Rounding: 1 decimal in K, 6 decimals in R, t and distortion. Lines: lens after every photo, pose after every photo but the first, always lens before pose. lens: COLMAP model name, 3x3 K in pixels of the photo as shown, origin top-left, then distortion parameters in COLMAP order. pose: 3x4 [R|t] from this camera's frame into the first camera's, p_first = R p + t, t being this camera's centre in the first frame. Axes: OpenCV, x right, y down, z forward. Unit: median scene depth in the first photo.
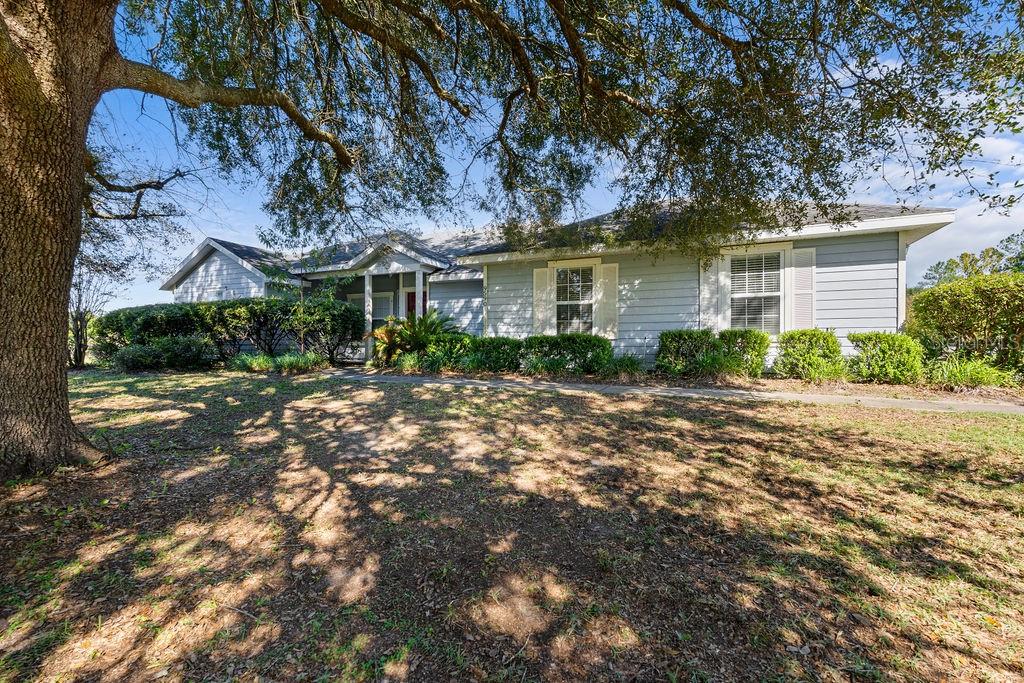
lens RADIAL K [[458.1, 0, 512.3], [0, 458.1, 329.9], [0, 0, 1]] dist [-0.007727, 0.000094]
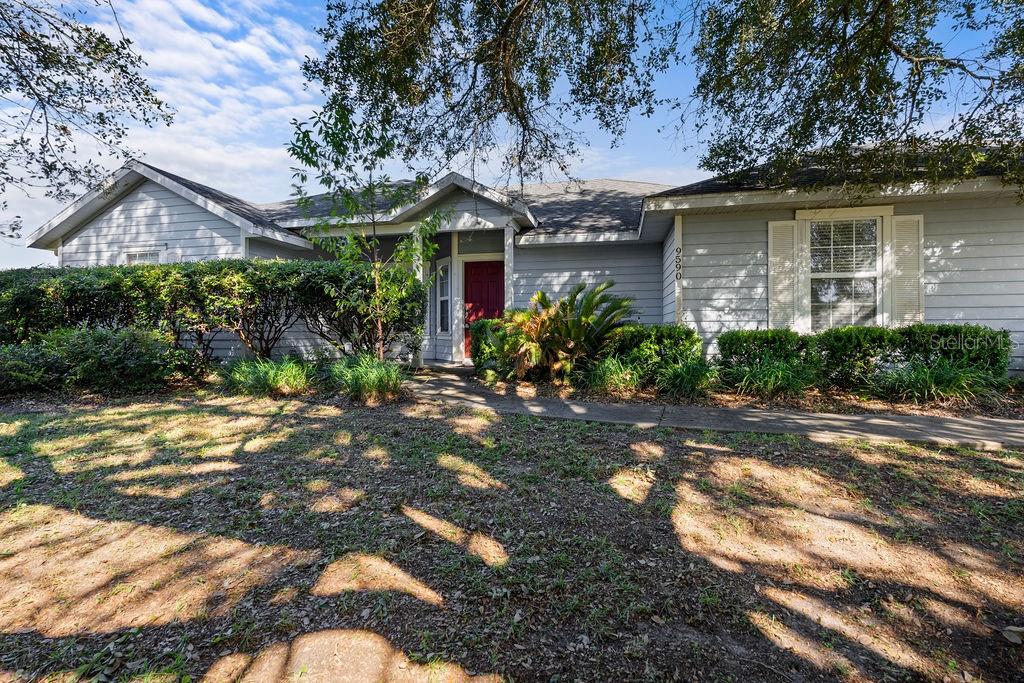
lens RADIAL K [[458.1, 0, 512.3], [0, 458.1, 329.9], [0, 0, 1]] dist [-0.007727, 0.000094]
pose [[0.979748, -0.000535, 0.200236, -0.380354], [-0.004381, 0.999700, 0.024110, 0.002491], [-0.200189, -0.024499, 0.979451, 0.405248]]
